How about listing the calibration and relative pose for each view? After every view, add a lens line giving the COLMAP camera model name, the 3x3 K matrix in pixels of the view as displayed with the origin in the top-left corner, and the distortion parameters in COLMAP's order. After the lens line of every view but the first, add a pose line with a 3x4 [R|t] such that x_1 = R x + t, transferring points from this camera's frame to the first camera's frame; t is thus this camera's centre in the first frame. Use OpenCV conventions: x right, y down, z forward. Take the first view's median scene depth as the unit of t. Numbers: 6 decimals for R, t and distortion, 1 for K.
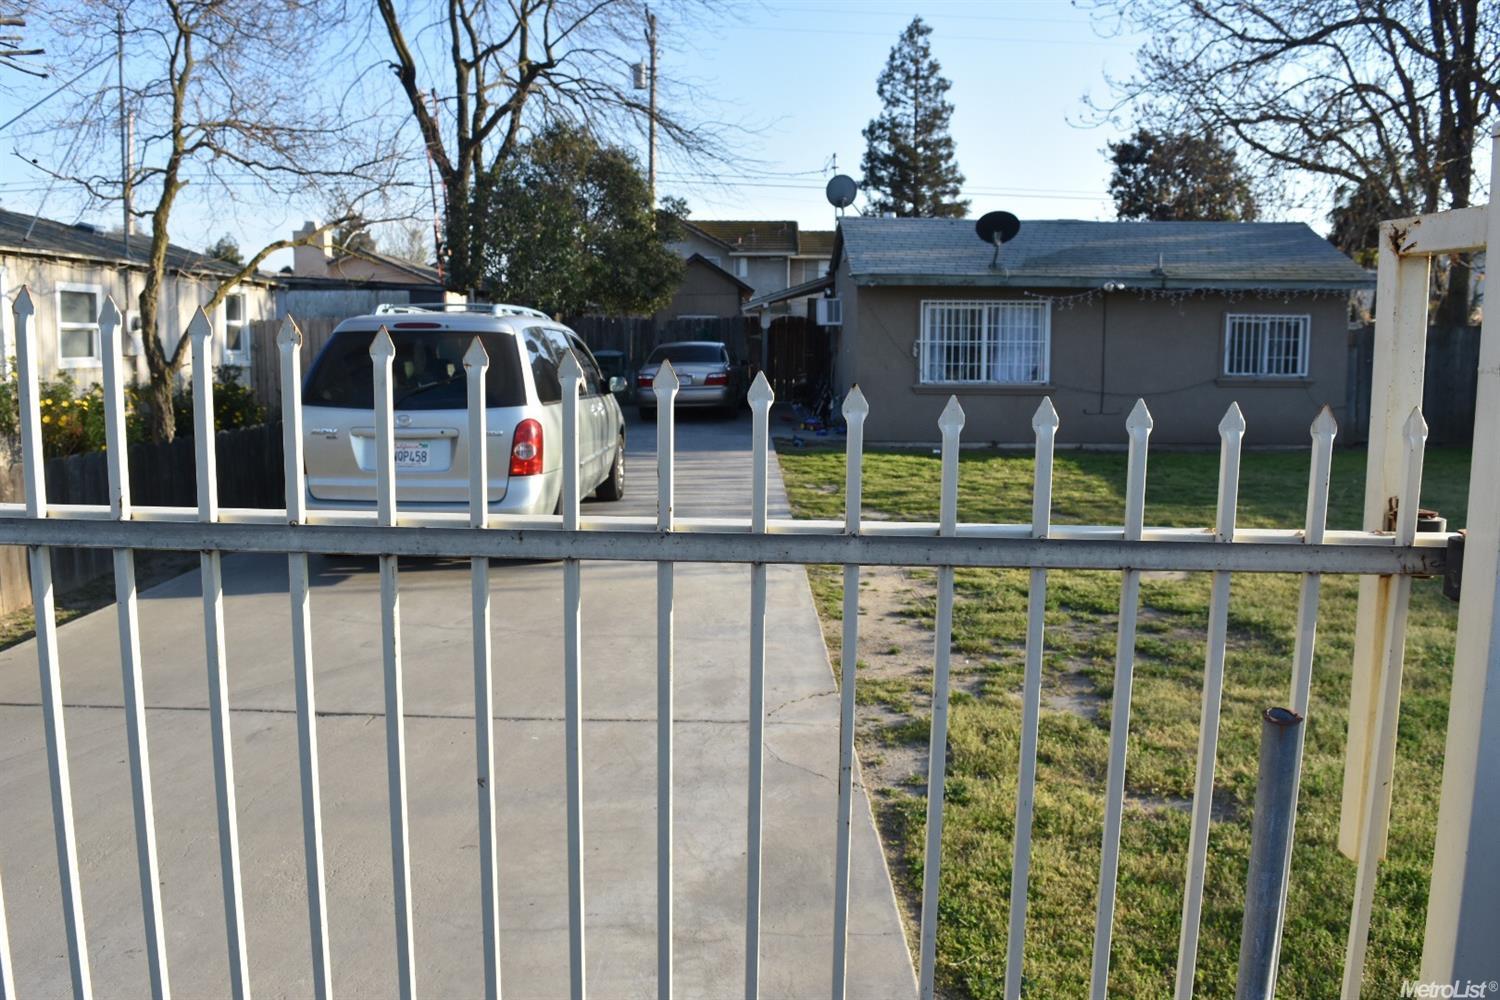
lens RADIAL K [[1179.4, 0, 750.0], [0, 1179.4, 500.0], [0, 0, 1]] dist [-0.090408, 0.015047]
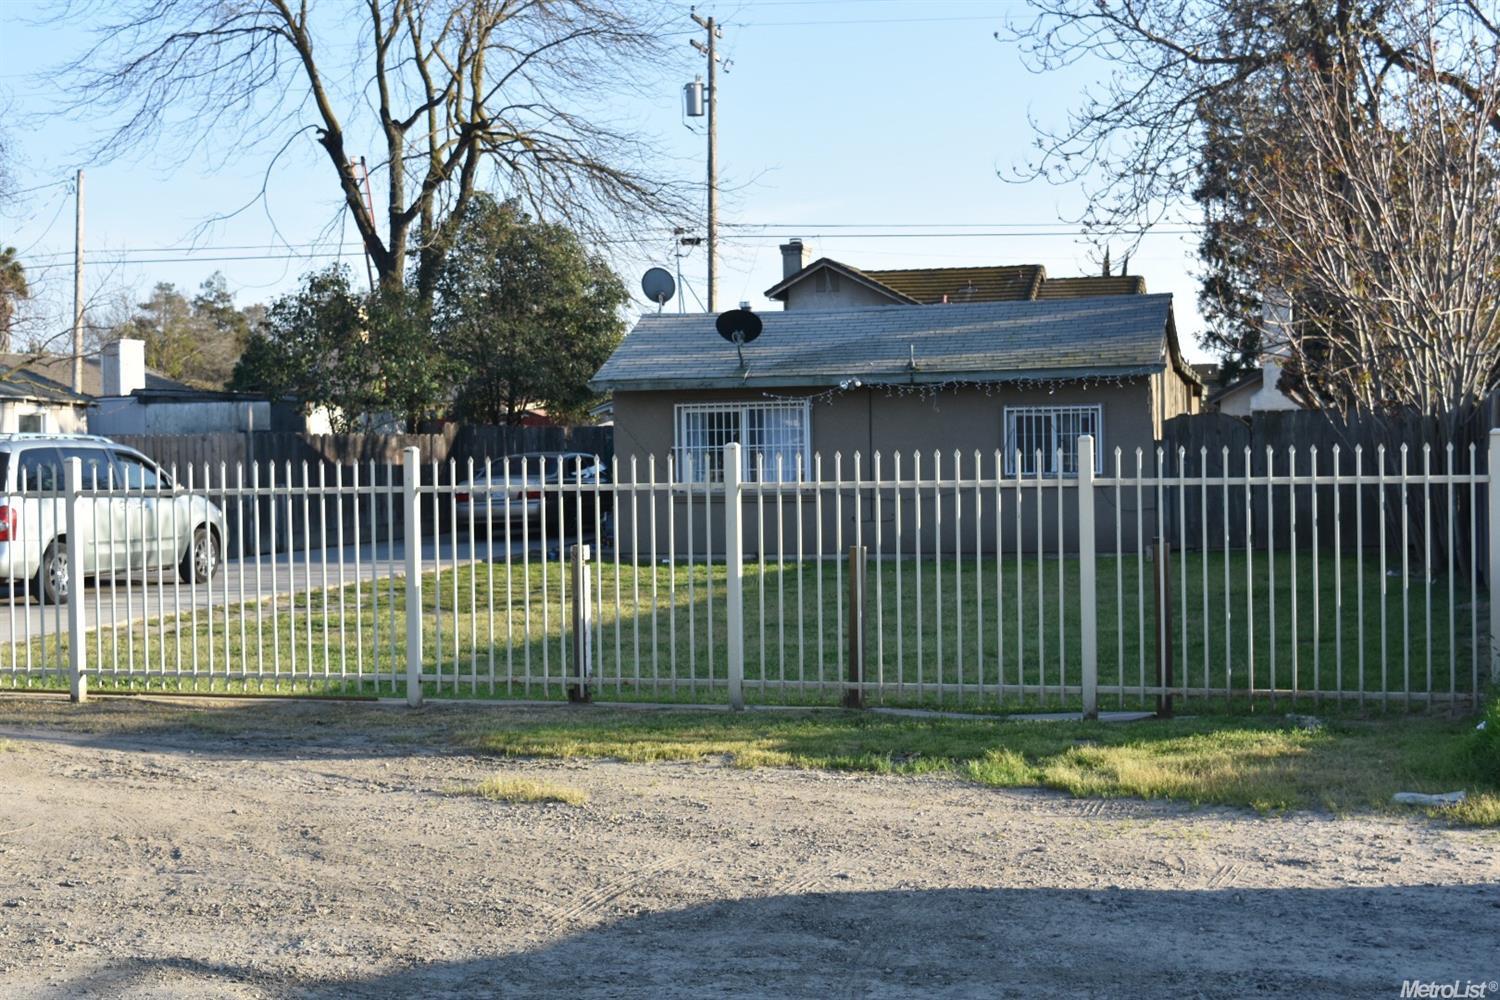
lens RADIAL K [[2183.4, 0, 750.0], [0, 2183.4, 500.0], [0, 0, 1]] dist [-0.010724, 0.015289]
pose [[0.963404, -0.015307, -0.267614, 0.313031], [-0.014408, 0.993968, -0.108724, 0.045562], [0.267664, 0.108601, 0.957372, -0.310154]]
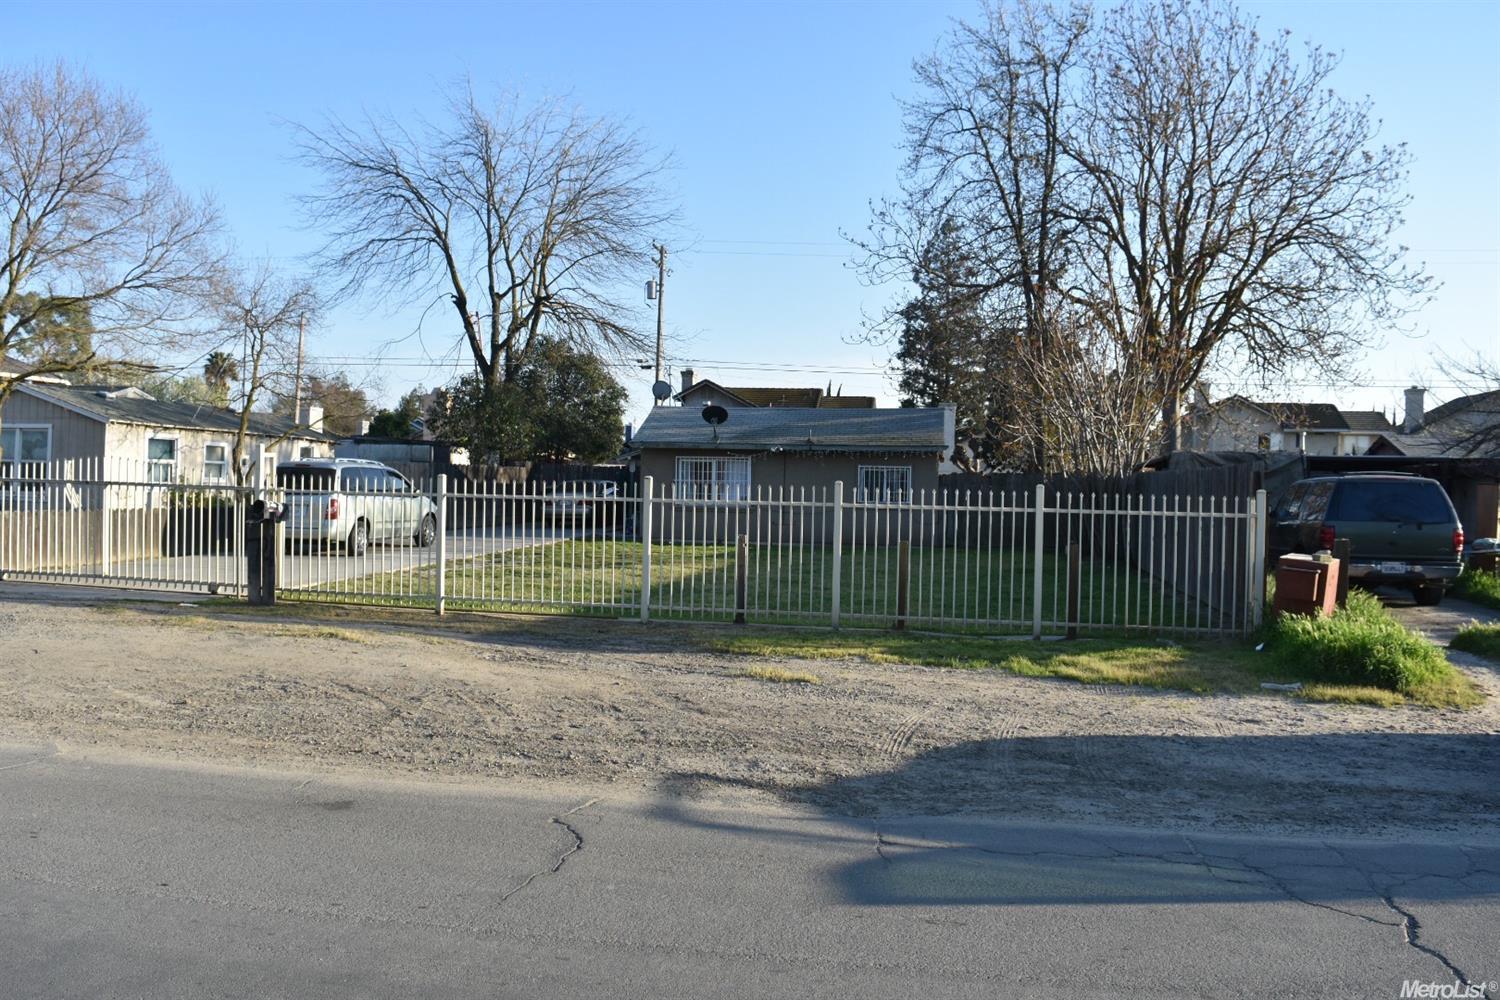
lens RADIAL K [[1179.4, 0, 750.0], [0, 1179.4, 500.0], [0, 0, 1]] dist [-0.090408, 0.015047]
pose [[0.987375, 0.018546, -0.157313, 0.243441], [-0.037904, 0.991933, -0.120967, 0.045833], [0.153800, 0.125402, 0.980112, -0.311724]]
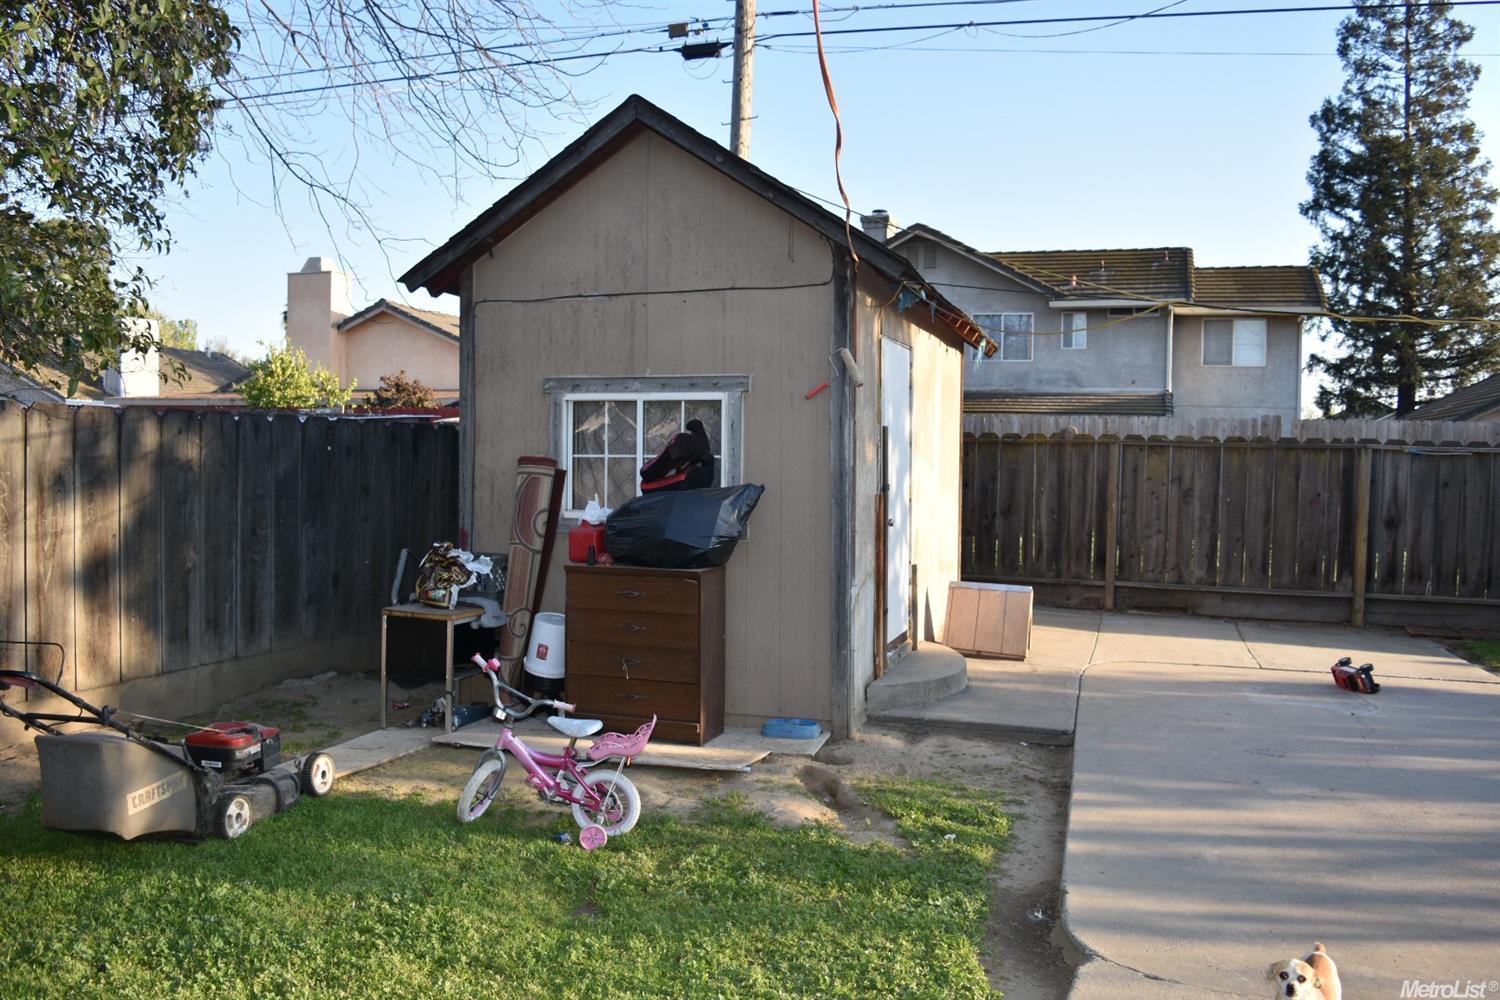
lens RADIAL K [[1179.4, 0, 750.0], [0, 1179.4, 500.0], [0, 0, 1]] dist [-0.090408, 0.015047]
pose [[0.946552, 0.028056, -0.321330, 0.035211], [-0.059379, 0.994340, -0.088098, -0.102899], [0.317040, 0.102469, 0.942860, 0.693651]]
